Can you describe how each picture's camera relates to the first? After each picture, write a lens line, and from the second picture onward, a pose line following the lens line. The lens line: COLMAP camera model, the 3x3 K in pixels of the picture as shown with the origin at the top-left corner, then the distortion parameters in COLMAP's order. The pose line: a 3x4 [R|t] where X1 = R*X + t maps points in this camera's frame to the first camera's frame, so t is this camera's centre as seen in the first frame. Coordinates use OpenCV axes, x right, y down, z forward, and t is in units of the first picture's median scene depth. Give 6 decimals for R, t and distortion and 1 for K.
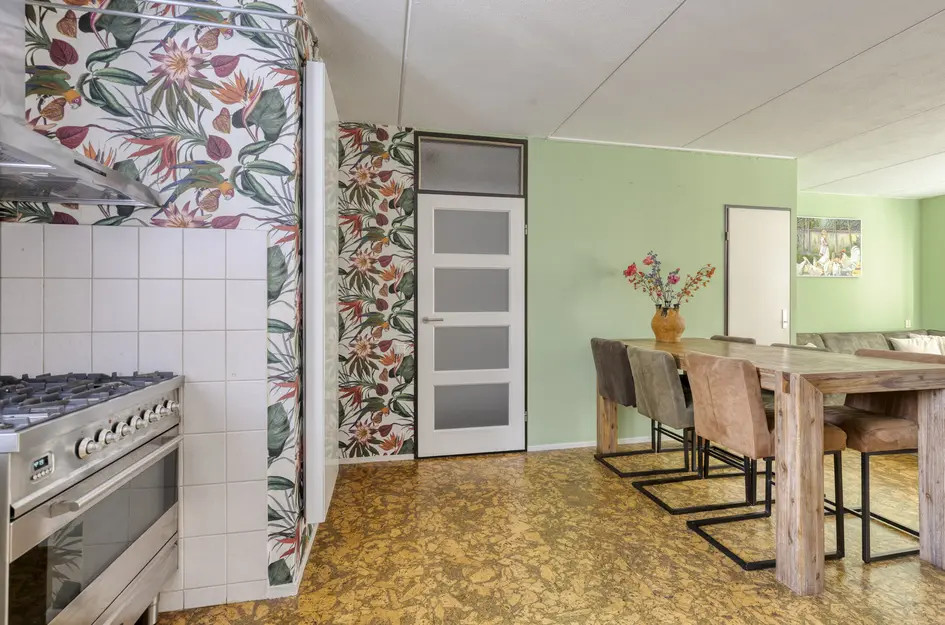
lens RADIAL K [[440.3, 0, 477.2], [0, 440.3, 303.5], [0, 0, 1]] dist [-0.000814, 0.000541]
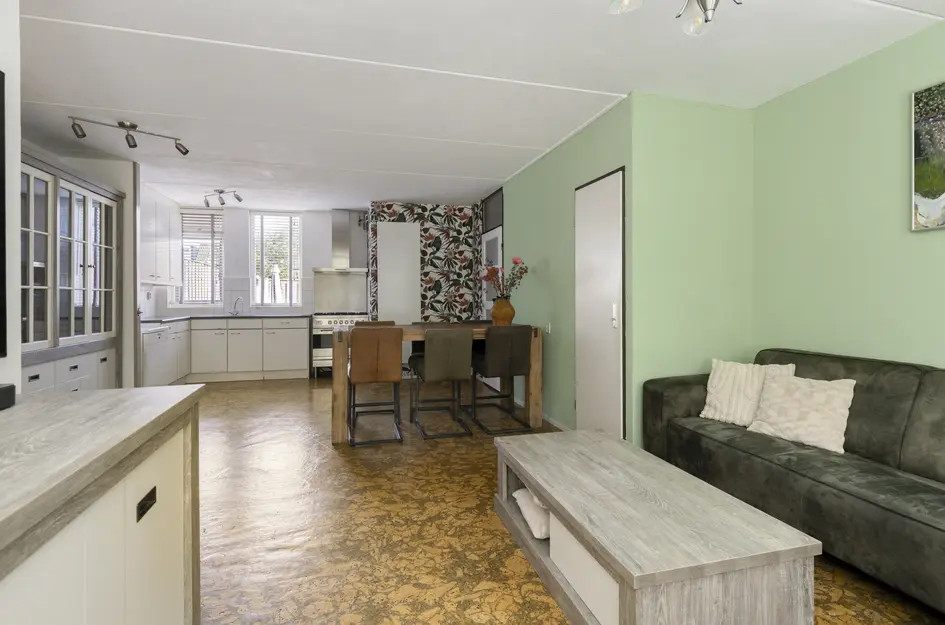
lens RADIAL K [[469.5, 0, 478.1], [0, 469.5, 300.4], [0, 0, 1]] dist [-0.000023, -0.000336]
pose [[0.072071, 0.007830, -0.997369, 1.981434], [0.002153, 0.999966, 0.008006, 0.002334], [0.997397, -0.002724, 0.072052, 0.937495]]
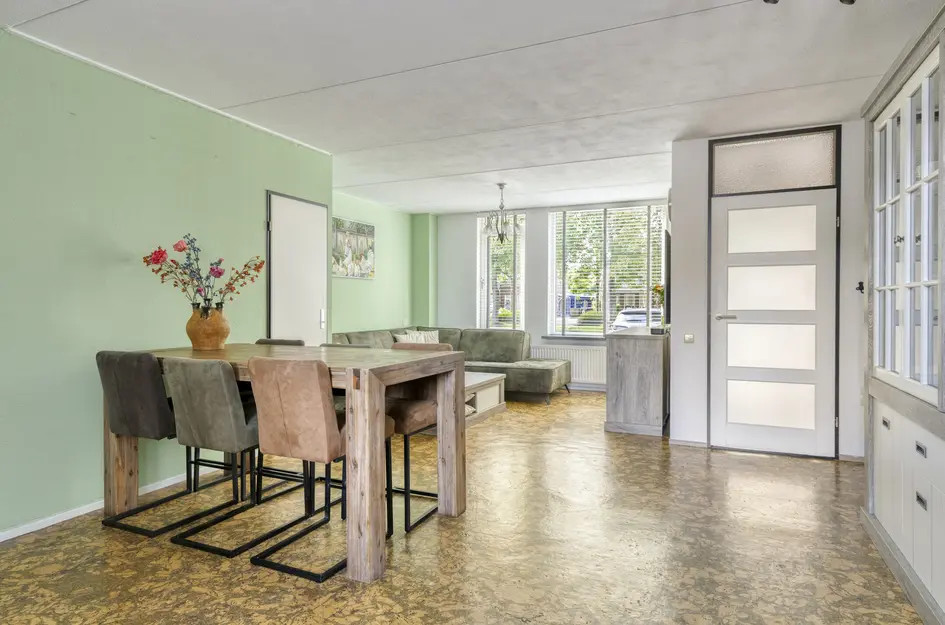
lens RADIAL K [[541.4, 0, 472.5], [0, 541.4, 312.5], [0, 0, 1]] dist [0.017742, 0.000731]
pose [[0.599617, -0.009356, 0.800233, -0.078319], [-0.001343, 0.999918, 0.012697, 0.006883], [-0.800286, -0.008688, 0.599555, 0.027415]]
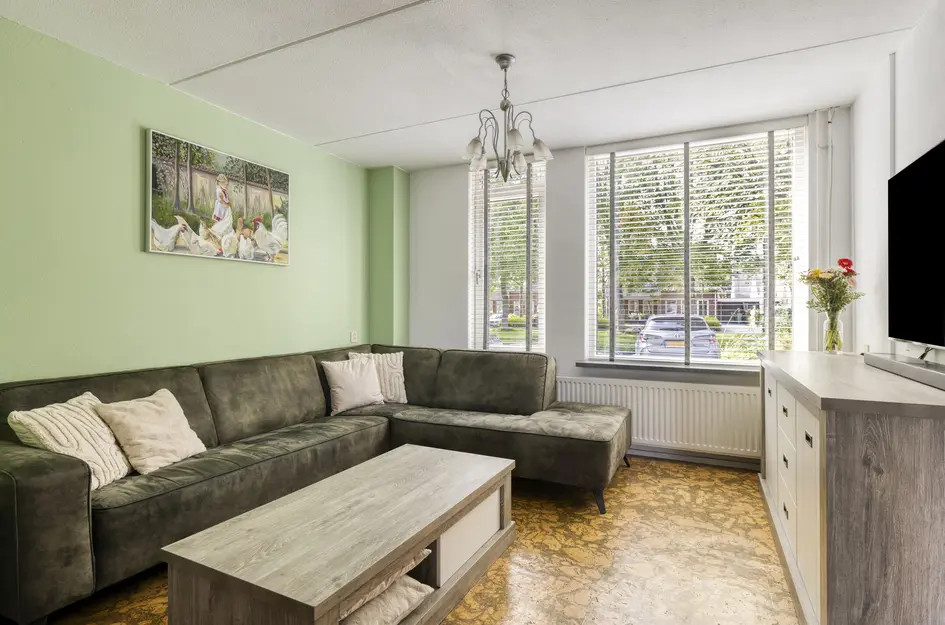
lens RADIAL K [[480.6, 0, 477.0], [0, 480.6, 308.1], [0, 0, 1]] dist [0.001241, 0.000489]
pose [[0.613911, 0.005446, 0.789356, 0.899110], [-0.000580, 0.999979, -0.006448, 0.007424], [-0.789375, 0.003500, 0.613902, 0.667872]]
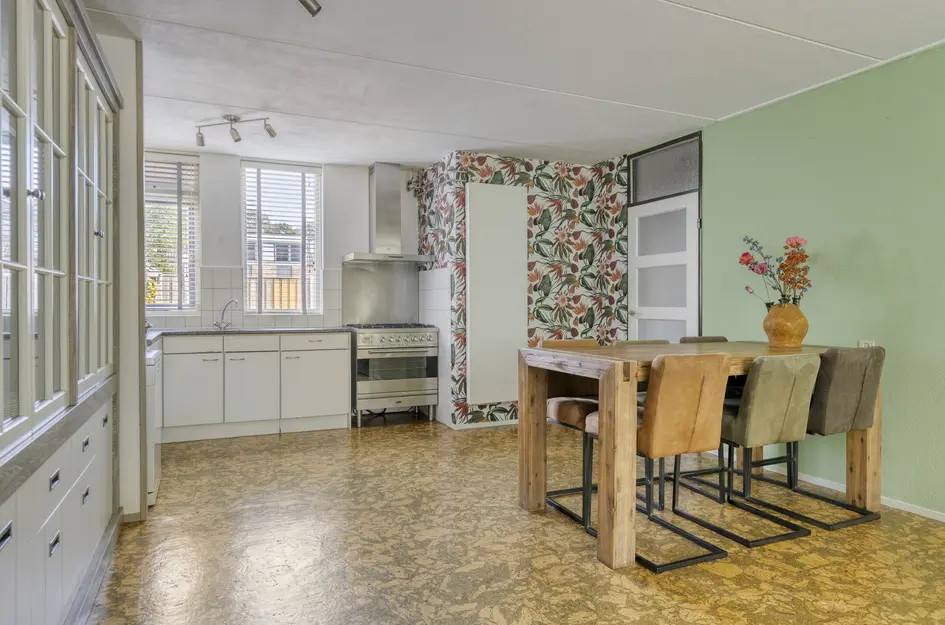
lens RADIAL K [[589.9, 0, 476.9], [0, 589.9, 309.4], [0, 0, 1]] dist [0.005108, -0.000180]
pose [[0.221035, 0.013533, -0.975172, 1.495708], [-0.001424, 0.999907, 0.013554, 0.007302], [0.975265, -0.001607, 0.221034, 0.267060]]
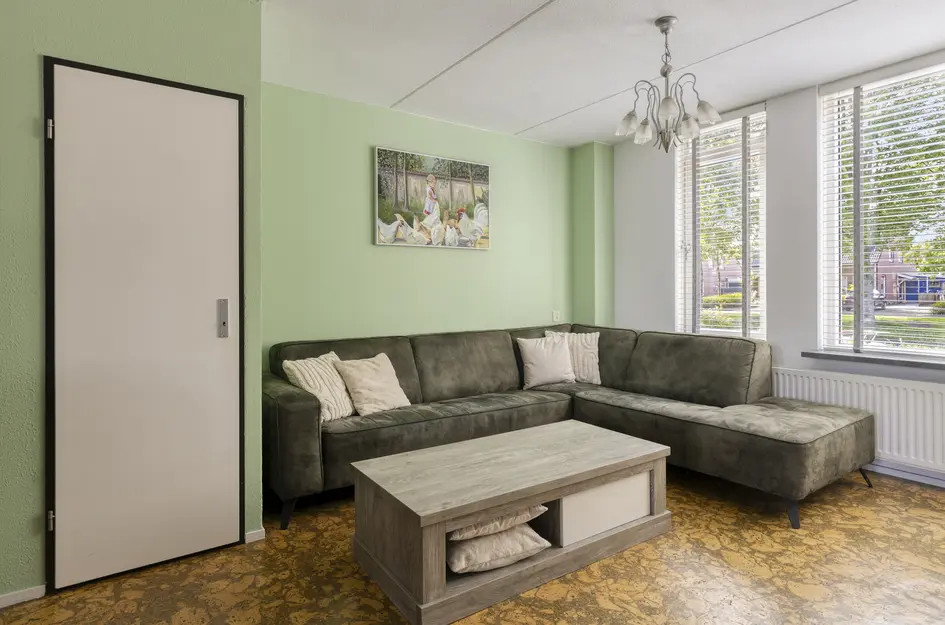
lens RADIAL K [[524.0, 0, 478.6], [0, 524.0, 292.0], [0, 0, 1]] dist [0.006413, 0.000432]
pose [[0.919175, -0.004375, 0.393824, 0.968044], [0.004619, 0.999989, 0.000330, 0.009178], [-0.393822, 0.001516, 0.919186, 0.467635]]
